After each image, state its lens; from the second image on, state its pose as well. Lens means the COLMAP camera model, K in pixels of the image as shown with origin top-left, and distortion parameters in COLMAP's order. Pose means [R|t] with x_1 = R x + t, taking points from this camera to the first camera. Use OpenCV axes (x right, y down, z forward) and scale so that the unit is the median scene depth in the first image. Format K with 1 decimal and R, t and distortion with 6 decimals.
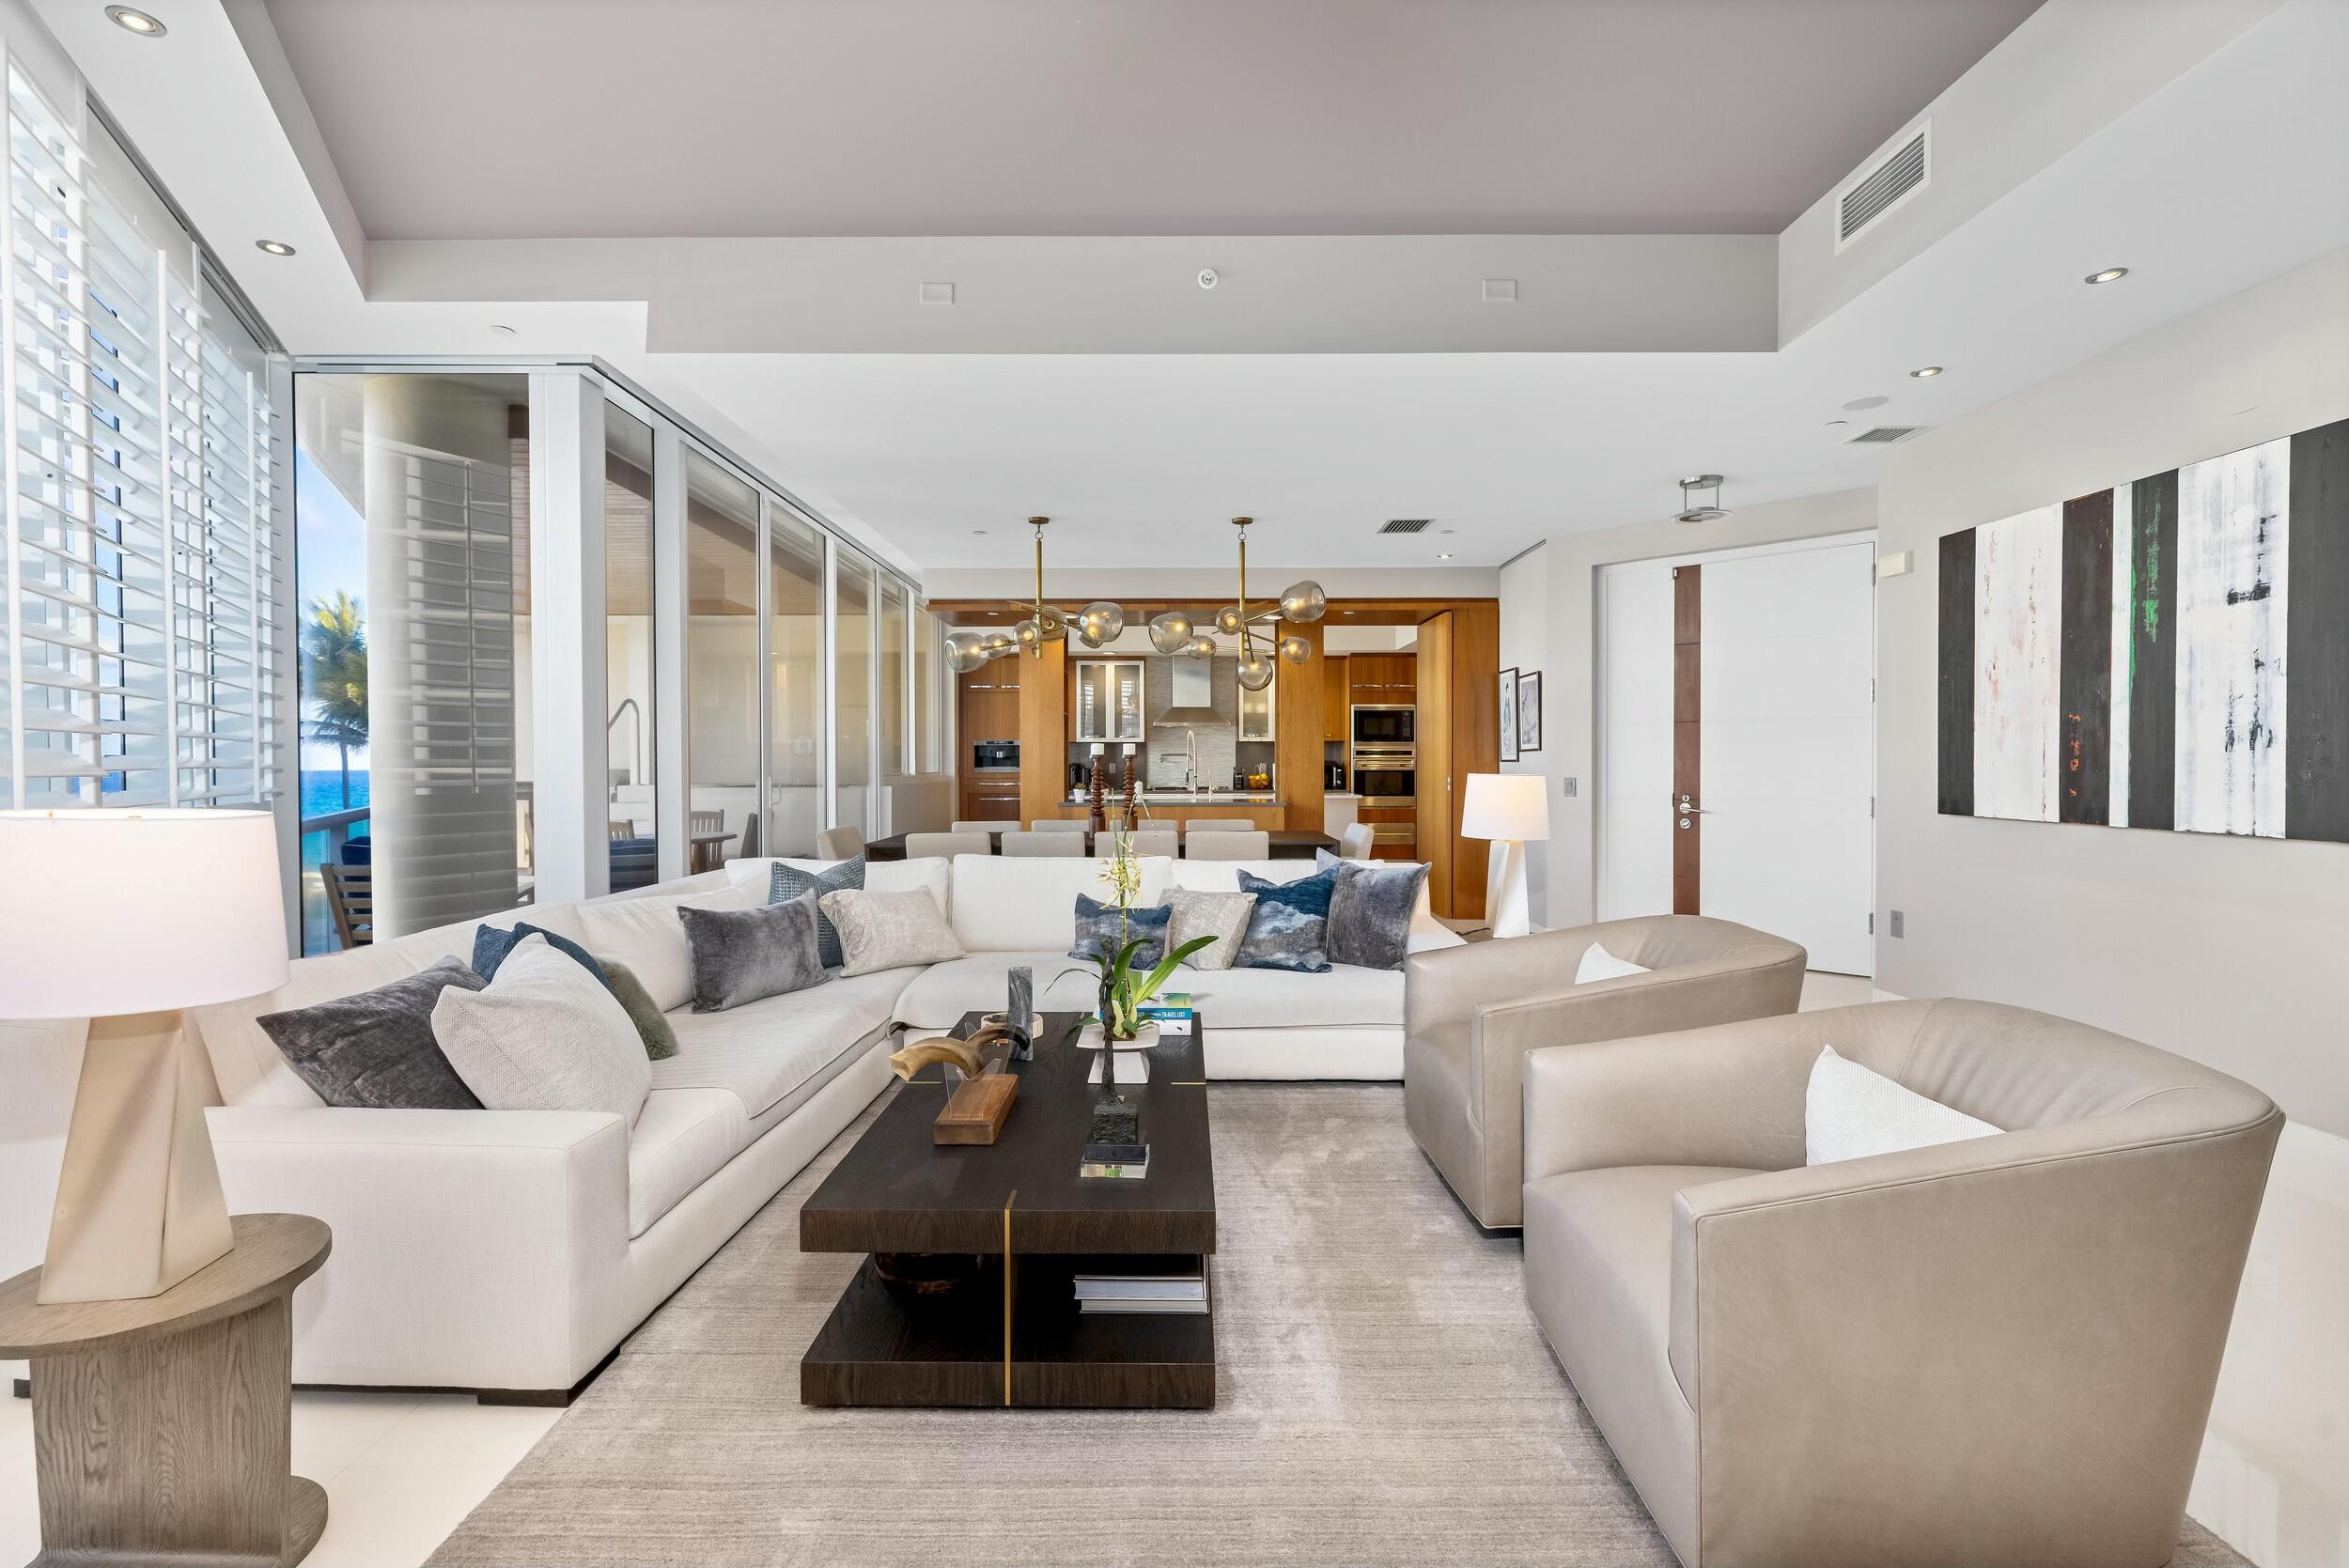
lens RADIAL K [[1069.5, 0, 1177.2], [0, 1069.5, 782.6], [0, 0, 1]] dist [0.003697, -0.000547]
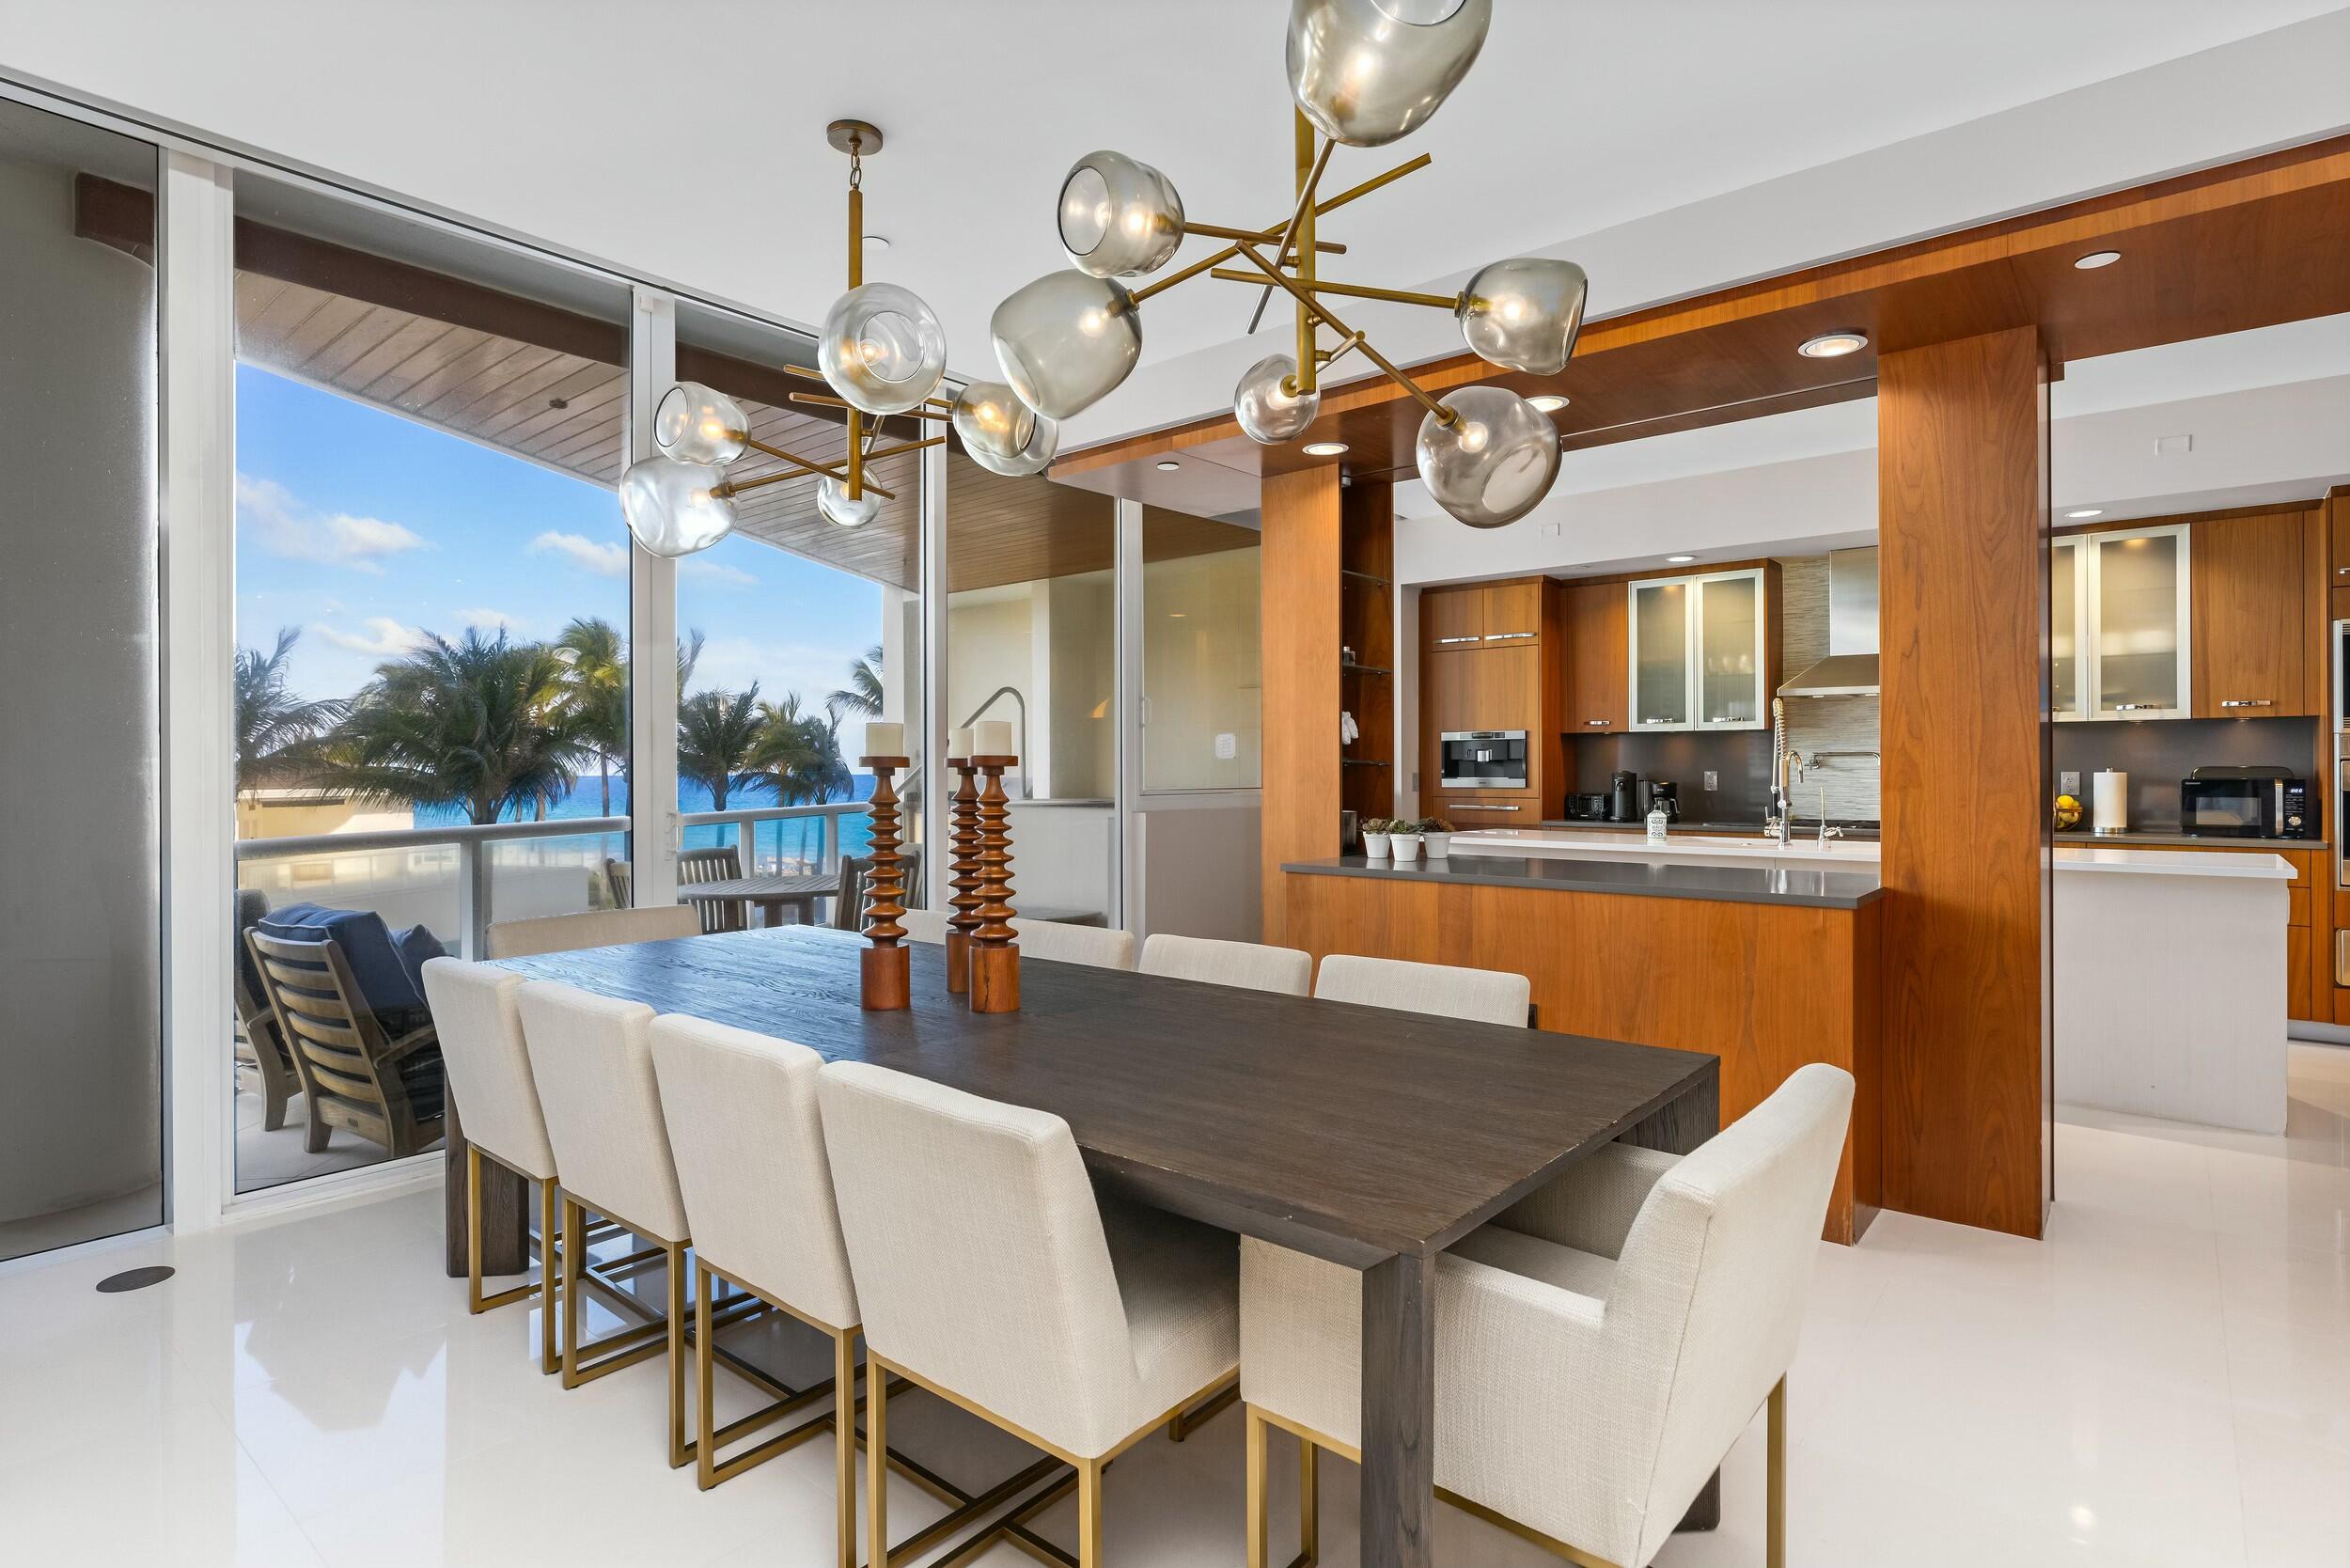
lens RADIAL K [[1176.4, 0, 1175.8], [0, 1176.4, 775.4], [0, 0, 1]] dist [-0.000610, 0.000261]
pose [[0.758931, 0.003958, -0.651159, 0.122996], [-0.011514, 0.999907, -0.007342, -0.009438], [0.651069, 0.013069, 0.758906, 0.410813]]
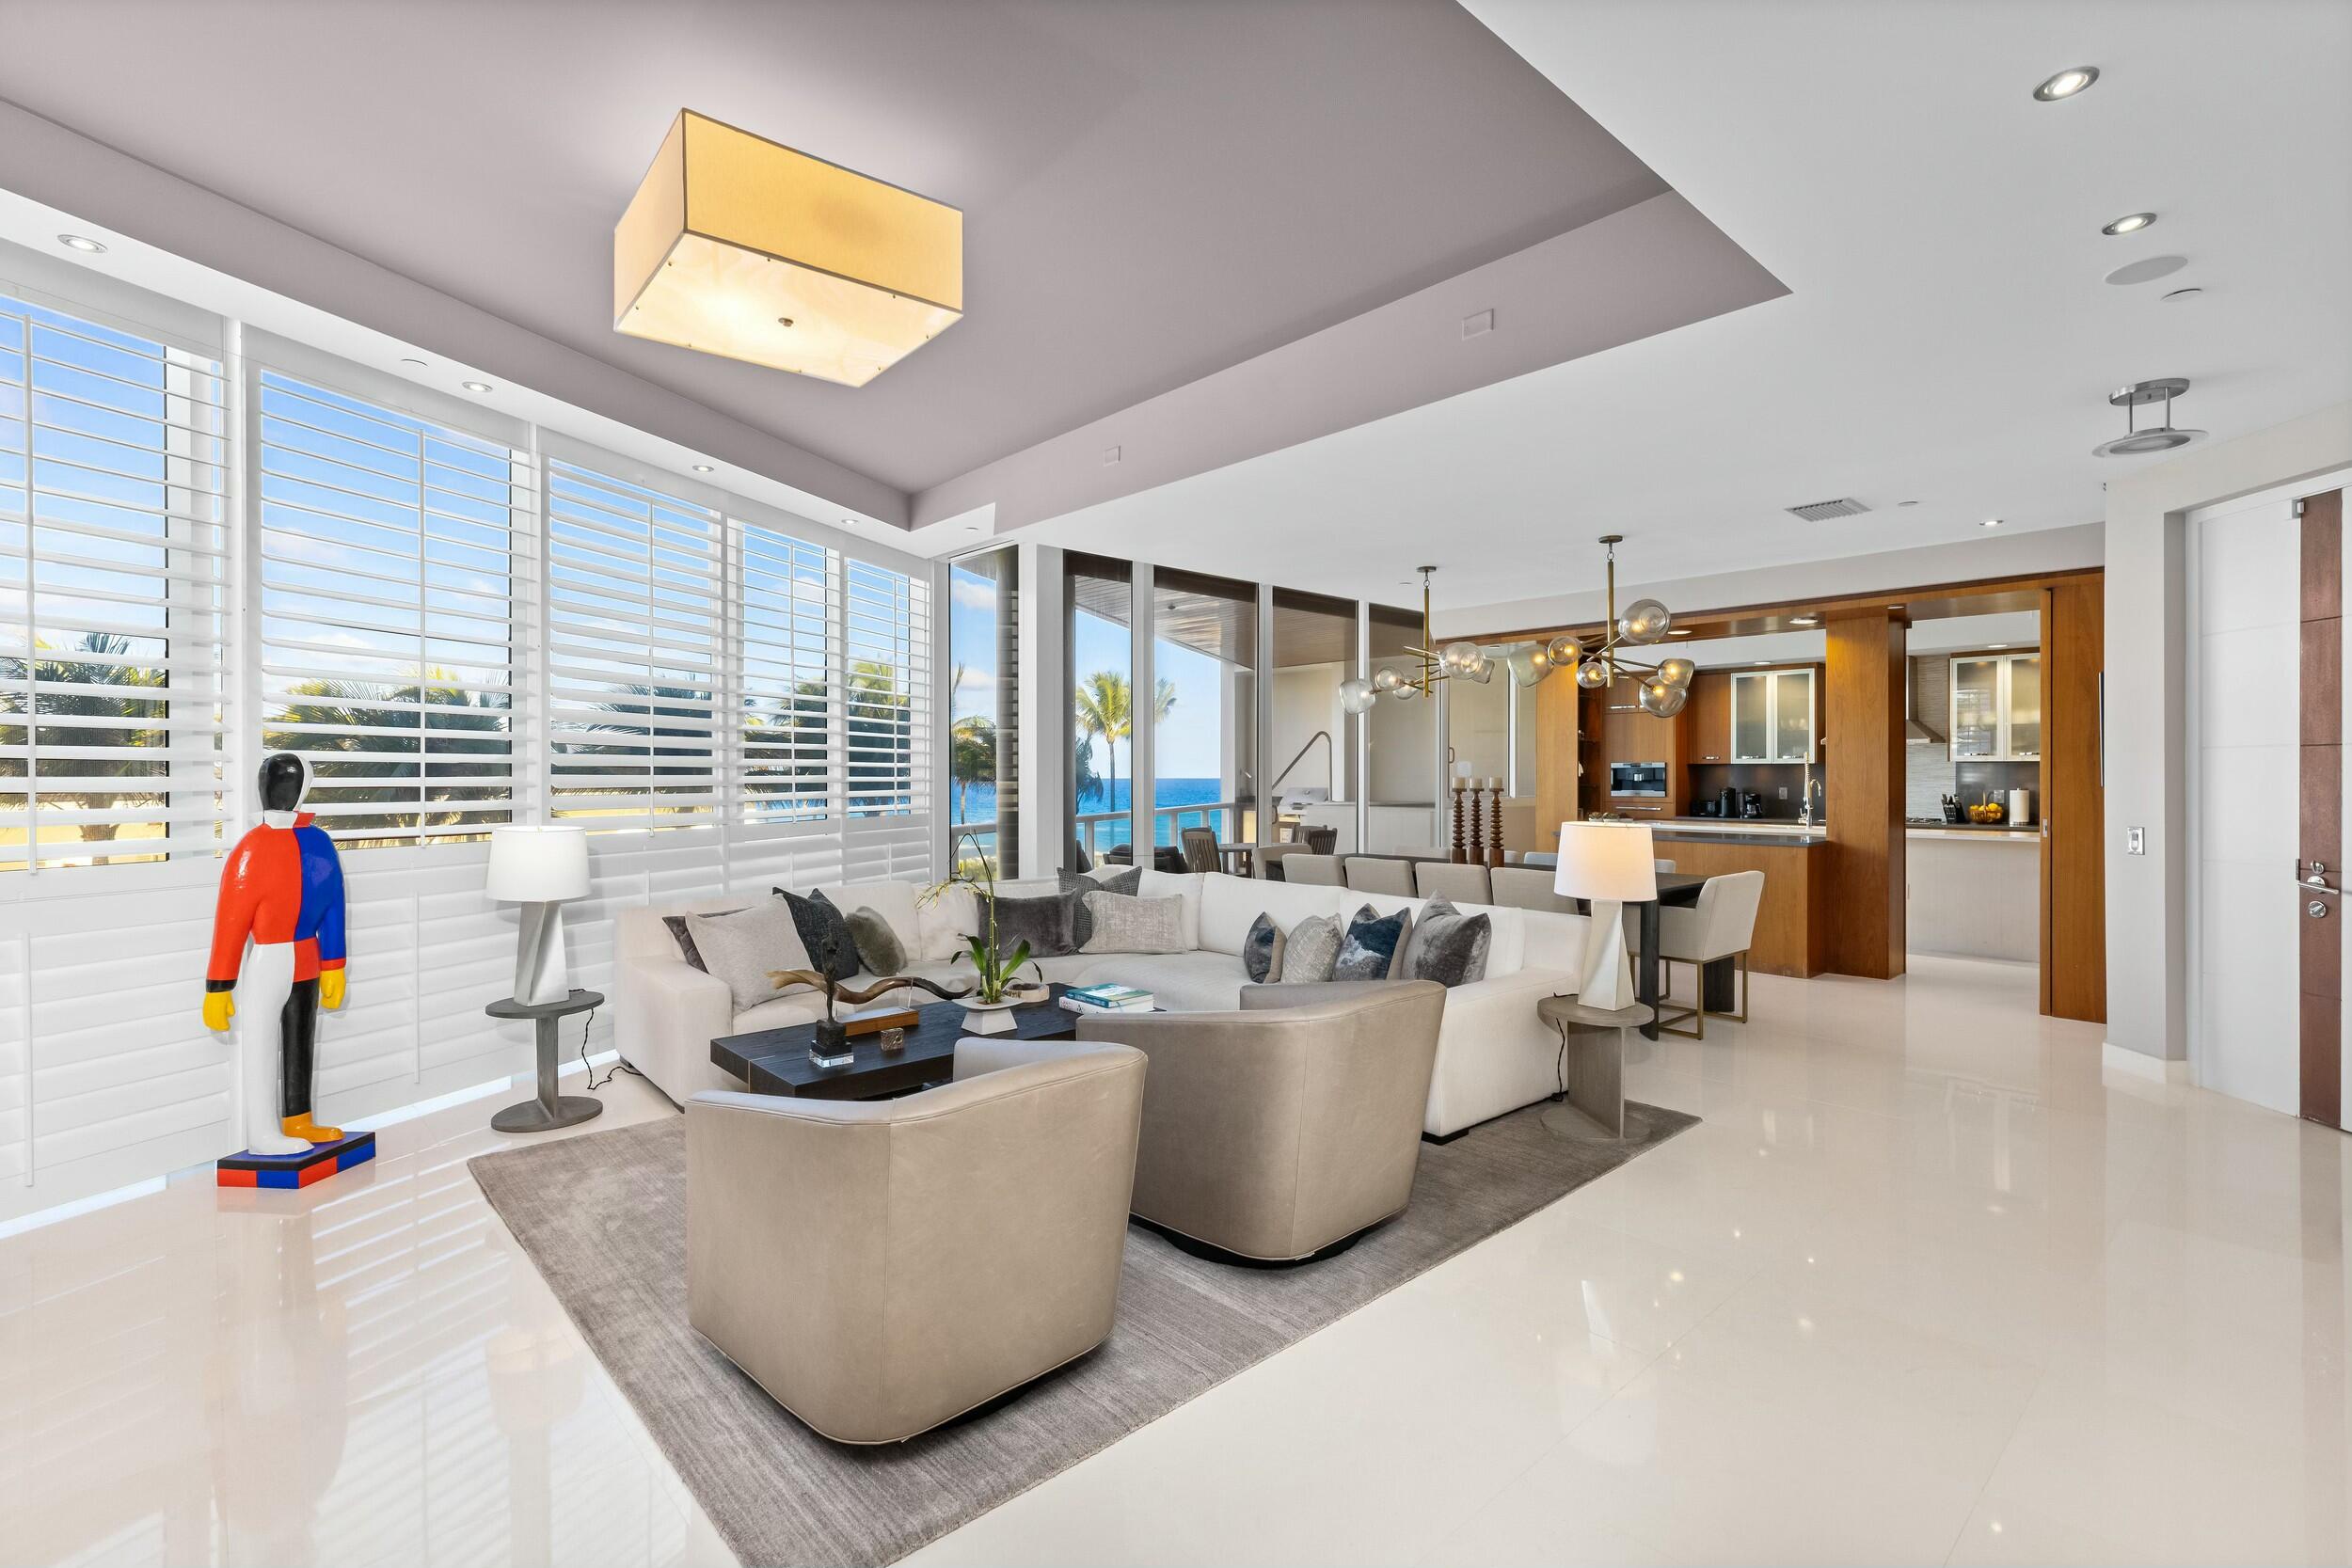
lens RADIAL K [[1070.9, 0, 1175.2], [0, 1070.9, 781.6], [0, 0, 1]] dist [0.003697, -0.000547]
pose [[0.667567, 0.006796, -0.744519, 0.273057], [-0.014738, 0.999883, -0.004087, -0.012888], [0.744404, 0.013701, 0.667589, 0.051323]]
